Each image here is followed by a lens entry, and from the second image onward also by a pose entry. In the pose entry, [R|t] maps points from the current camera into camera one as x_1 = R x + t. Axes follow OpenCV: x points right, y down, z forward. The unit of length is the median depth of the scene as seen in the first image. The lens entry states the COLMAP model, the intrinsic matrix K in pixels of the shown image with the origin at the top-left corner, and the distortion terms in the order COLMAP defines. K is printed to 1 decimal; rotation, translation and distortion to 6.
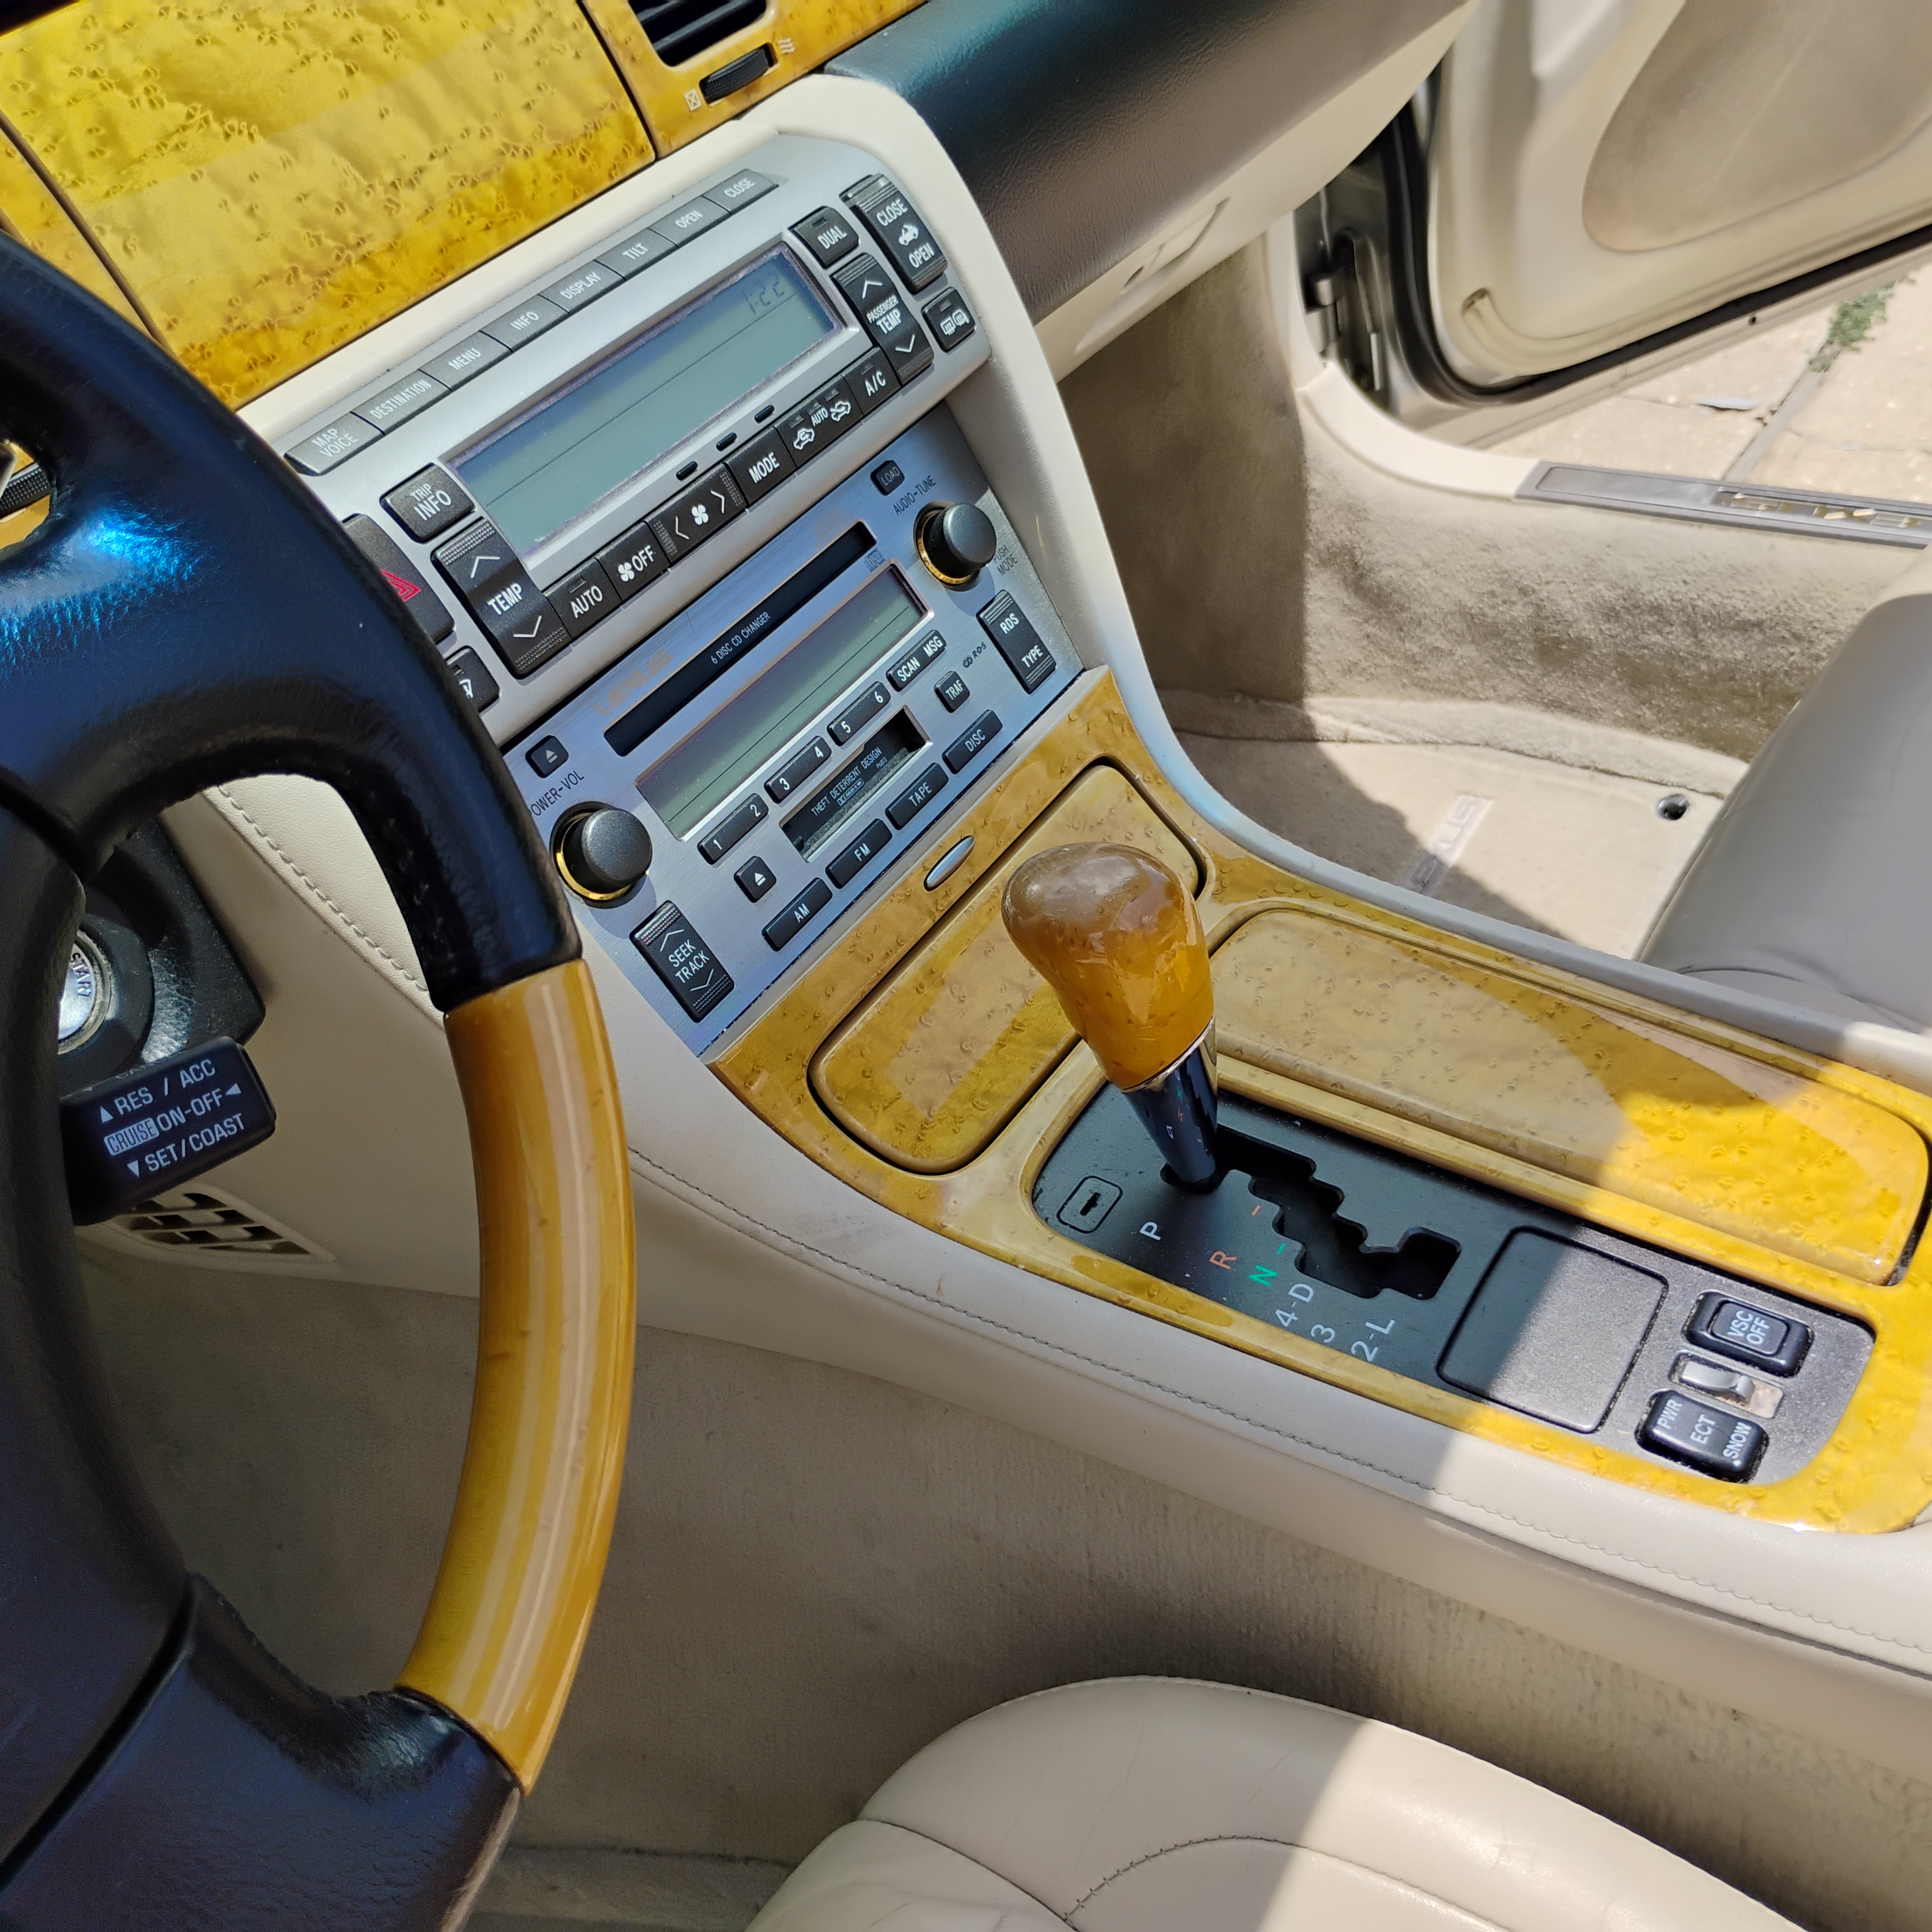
lens RADIAL K [[2171.1, 0, 979.5], [0, 2171.1, 956.6], [0, 0, 1]] dist [0.034661, -0.008918]
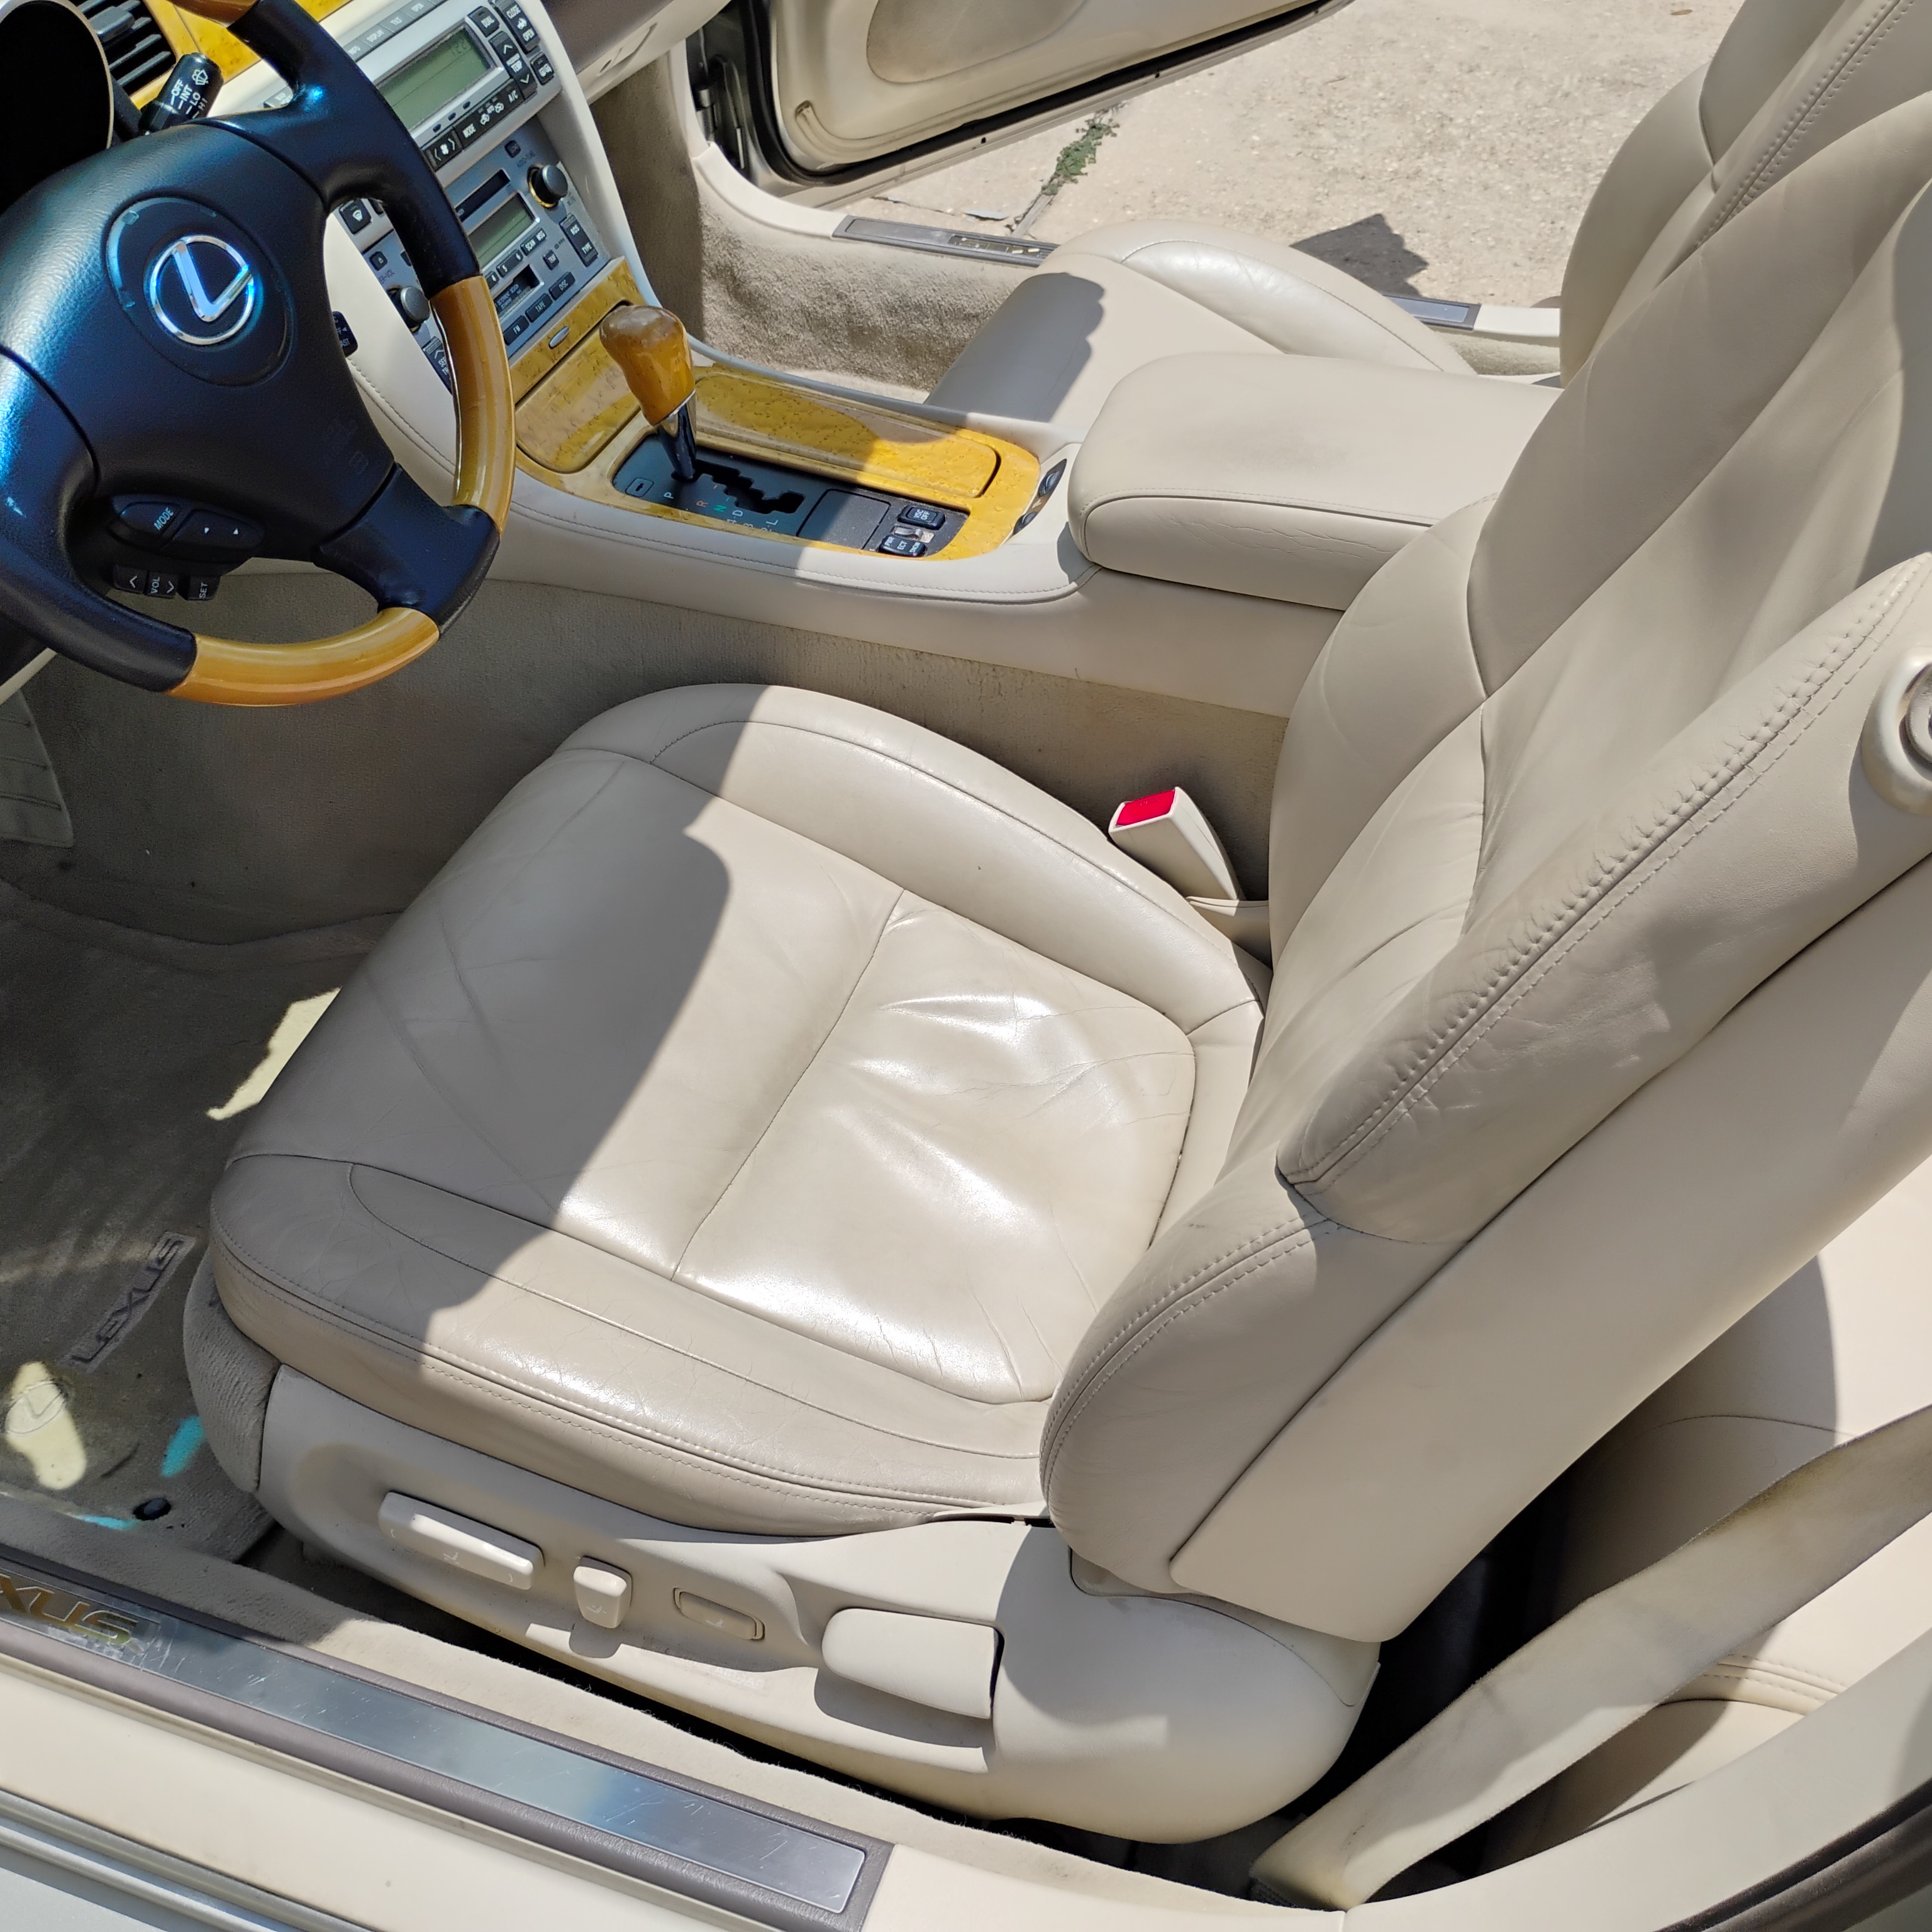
lens RADIAL K [[2153.8, 0, 966.0], [0, 2153.8, 966.0], [0, 0, 1]] dist [0.051925, -0.043603]
pose [[0.960124, -0.049381, 0.275179, -0.238669], [0.032147, 0.997249, 0.066795, 0.428305], [-0.277721, -0.055285, 0.959070, -1.123751]]
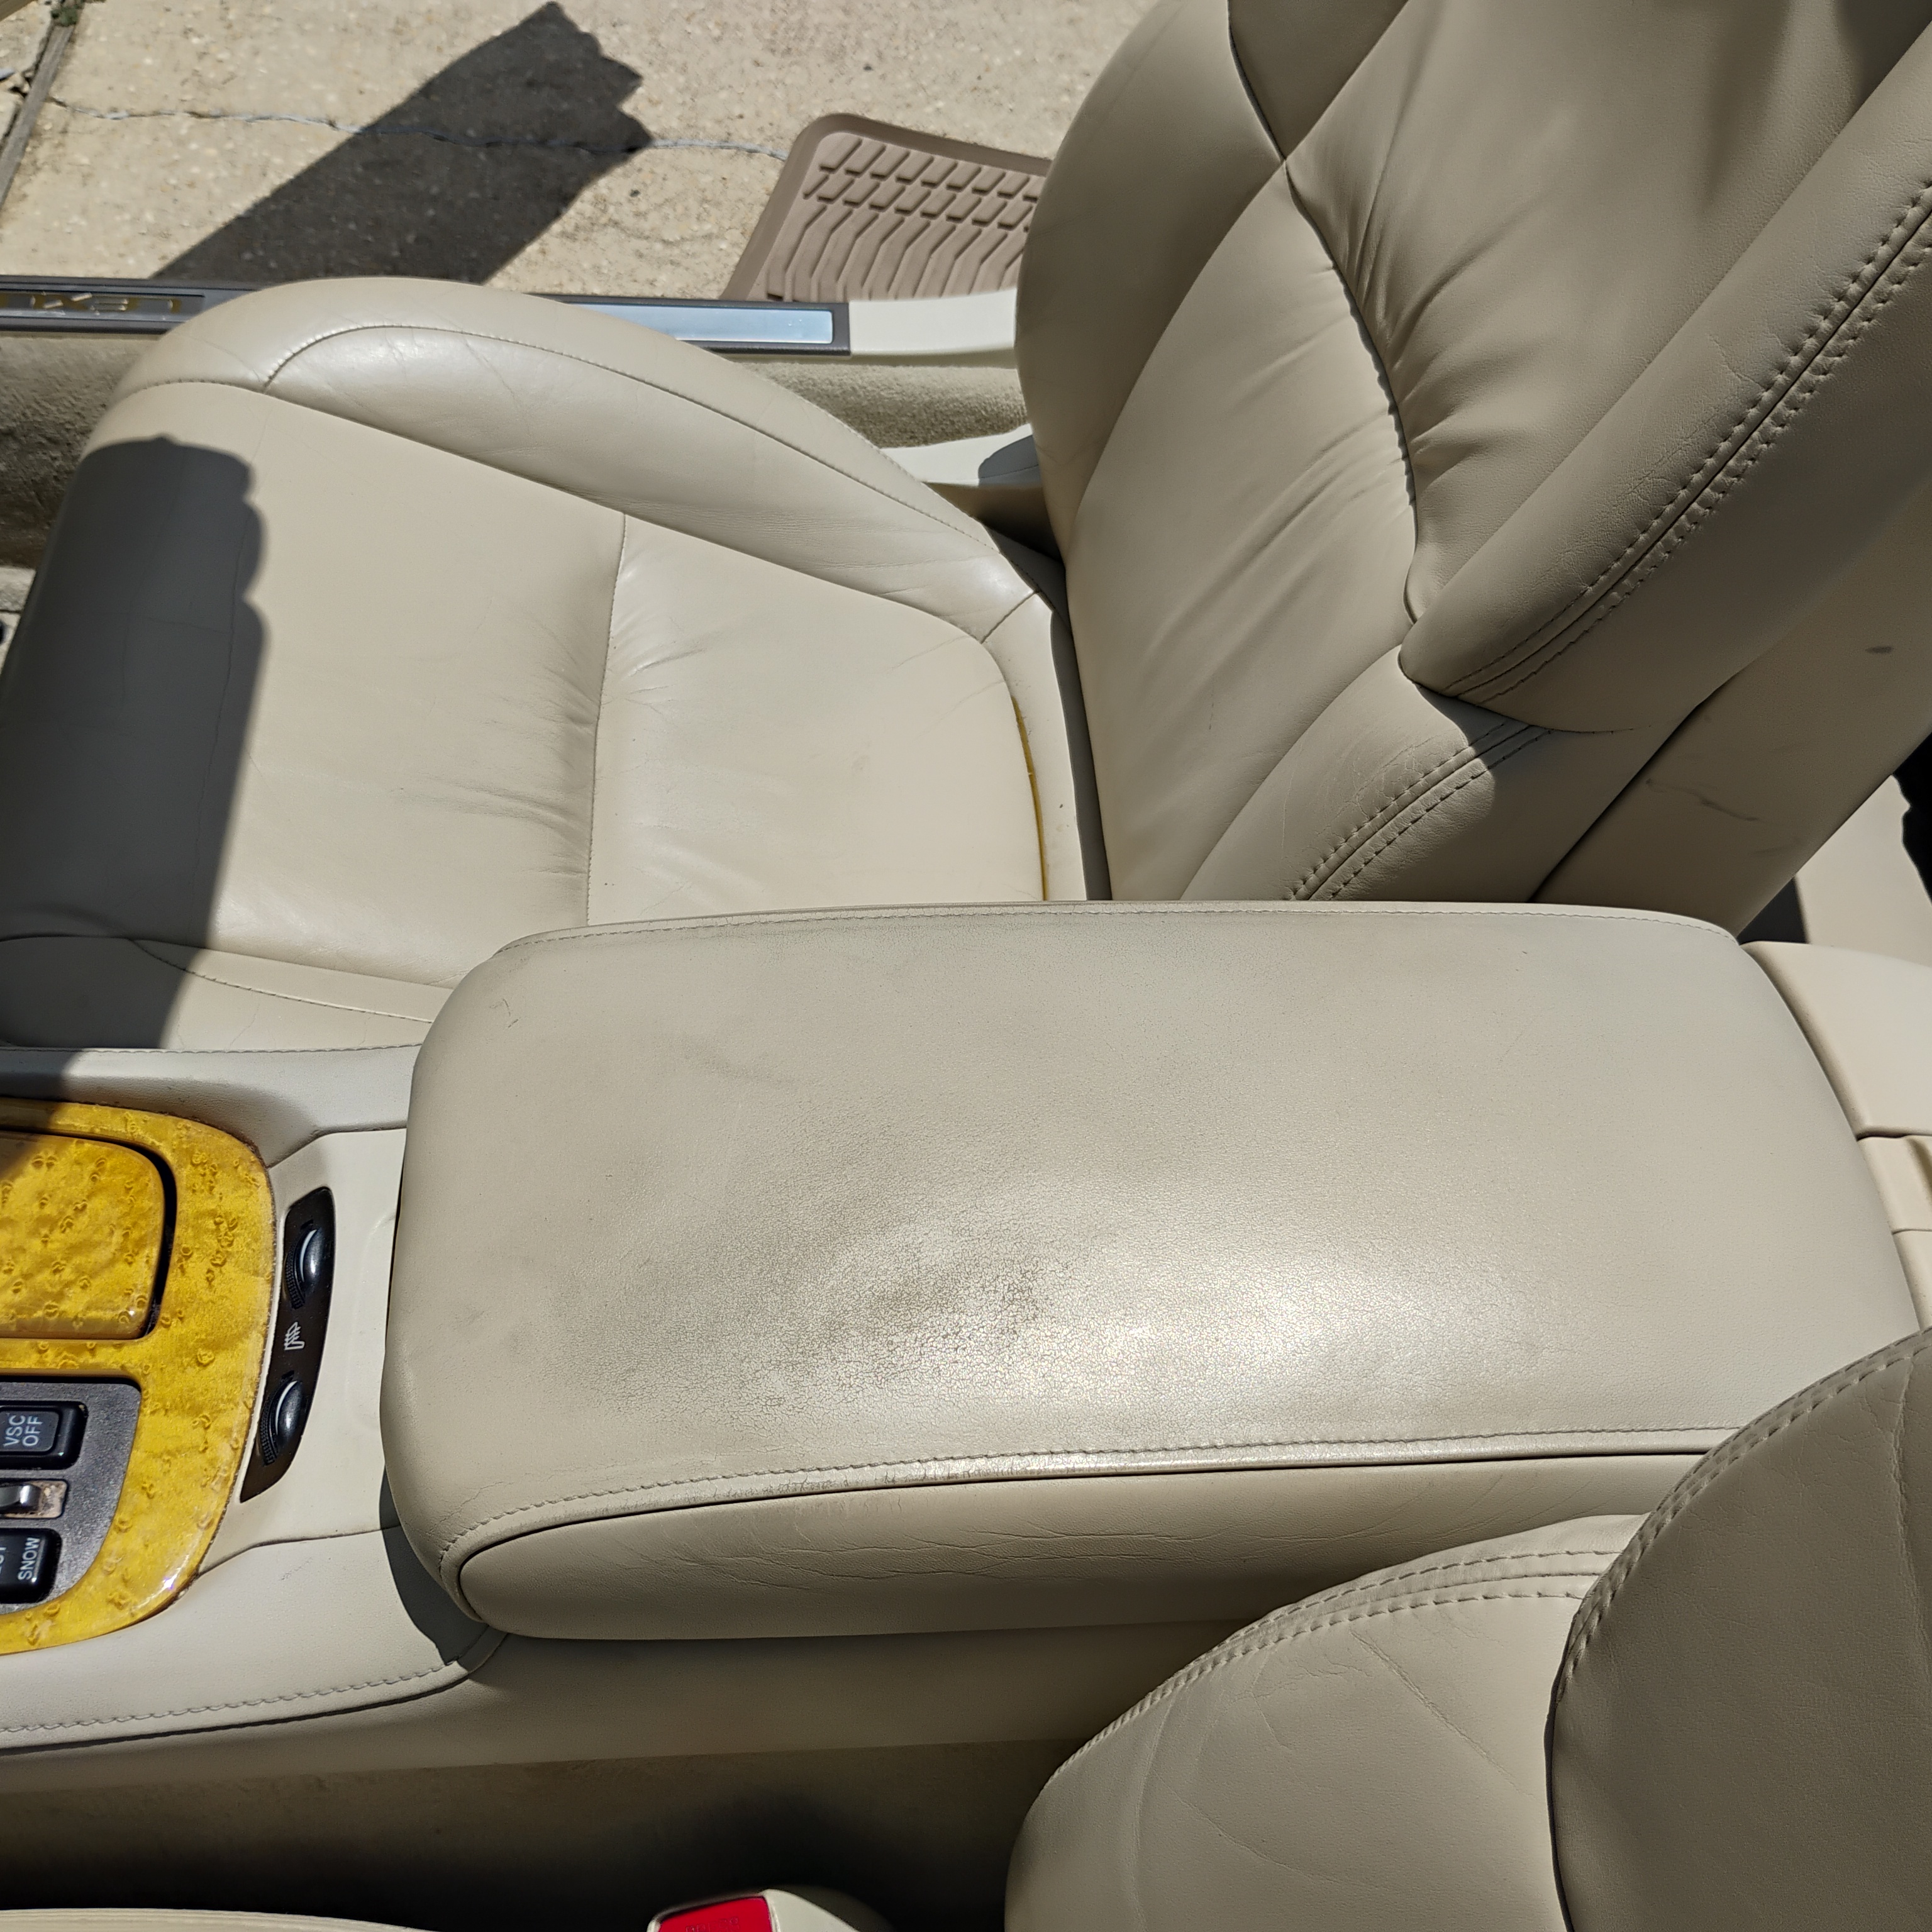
lens RADIAL K [[2145.5, 0, 960.5], [0, 2145.5, 937.5], [0, 0, 1]] dist [0.081188, -0.118314]
pose [[0.781523, -0.321619, 0.534587, 0.188288], [0.212206, 0.942826, 0.256997, -0.184880], [-0.586678, -0.087407, 0.805090, -0.057627]]
